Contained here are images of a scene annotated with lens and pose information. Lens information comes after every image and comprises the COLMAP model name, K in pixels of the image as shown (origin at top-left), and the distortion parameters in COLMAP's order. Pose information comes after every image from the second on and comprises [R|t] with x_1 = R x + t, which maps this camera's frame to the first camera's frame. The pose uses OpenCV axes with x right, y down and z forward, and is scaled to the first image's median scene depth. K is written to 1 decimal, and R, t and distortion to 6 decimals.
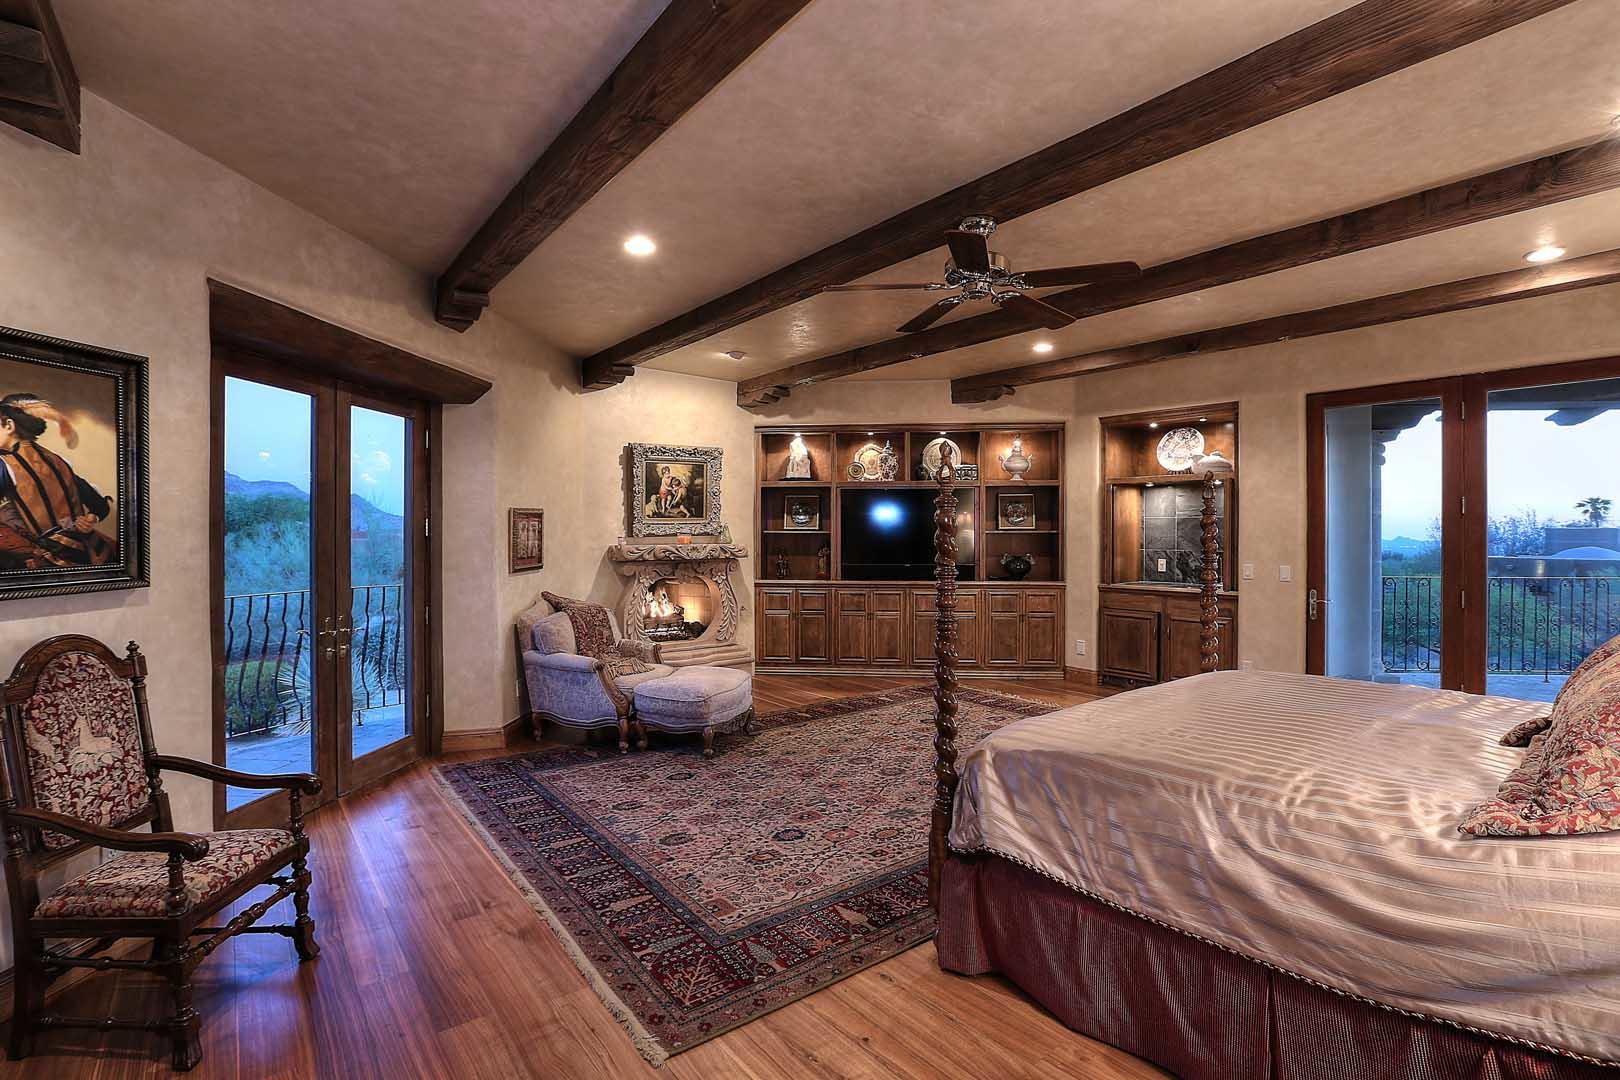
lens RADIAL K [[751.2, 0, 804.0], [0, 751.2, 536.3], [0, 0, 1]] dist [-0.063246, 0.029593]
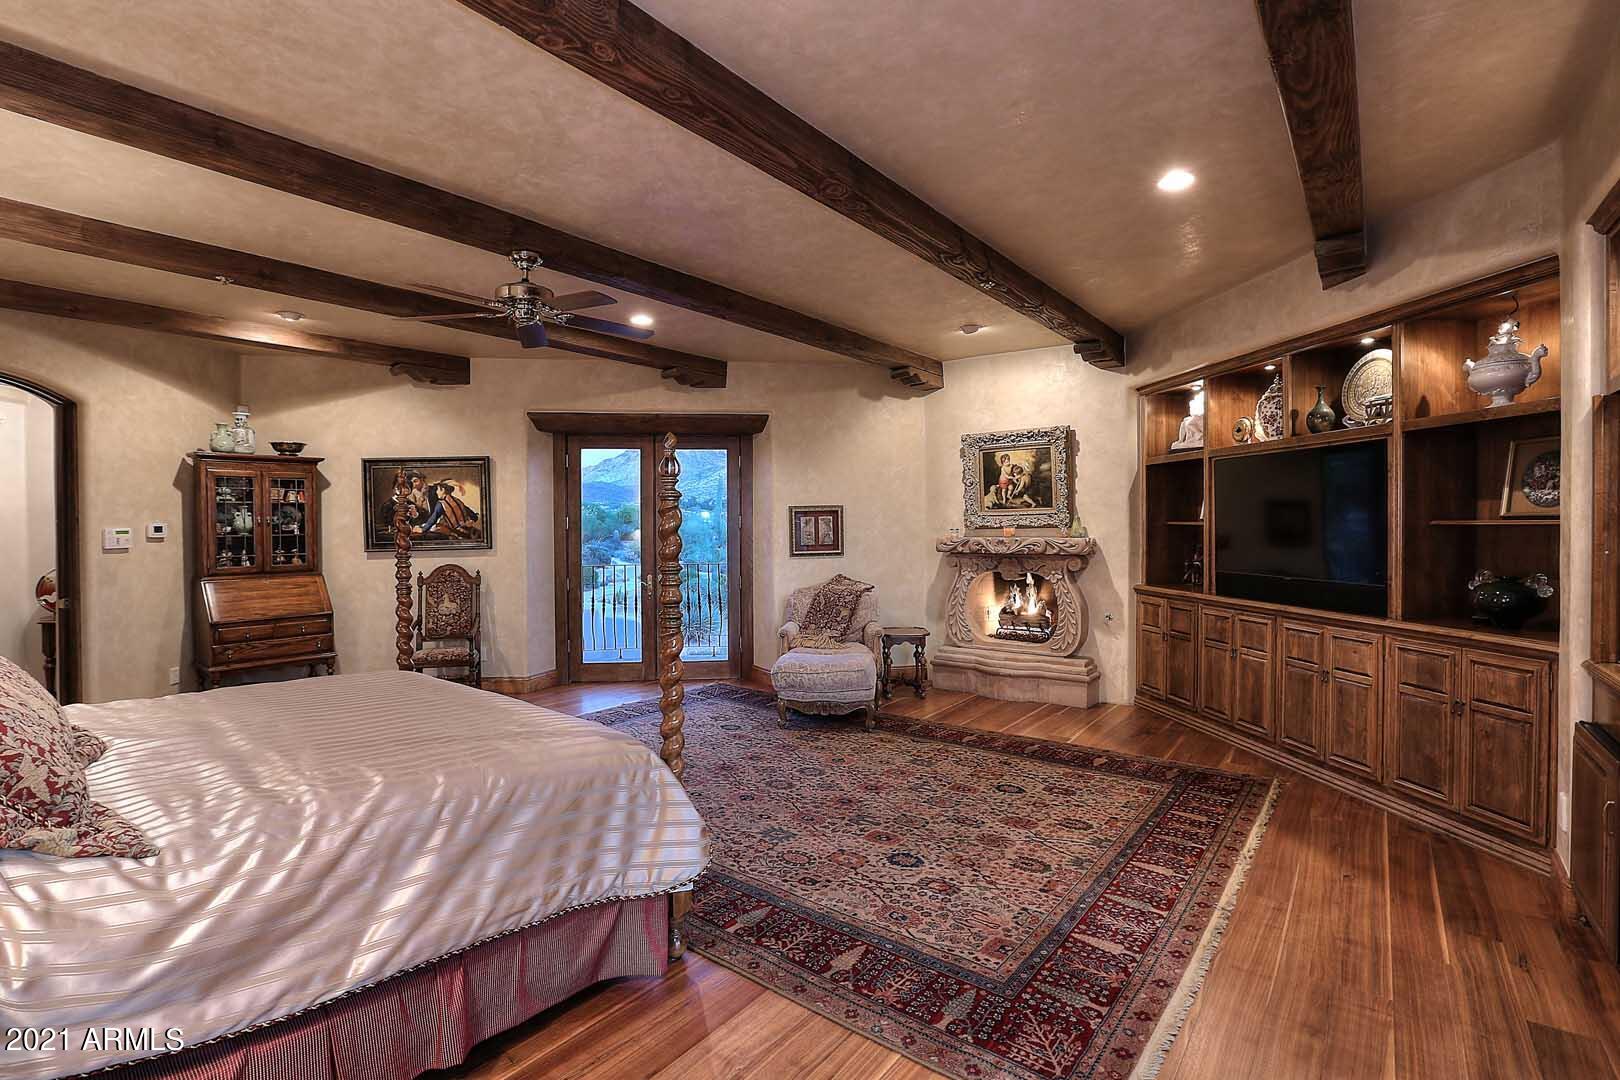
lens RADIAL K [[751.2, 0, 804.0], [0, 751.2, 536.3], [0, 0, 1]] dist [-0.063246, 0.029593]
pose [[0.245192, 0.015347, -0.969353, 0.663840], [-0.000450, 0.999876, 0.015716, -0.004880], [0.969474, -0.003417, 0.245169, 0.522582]]
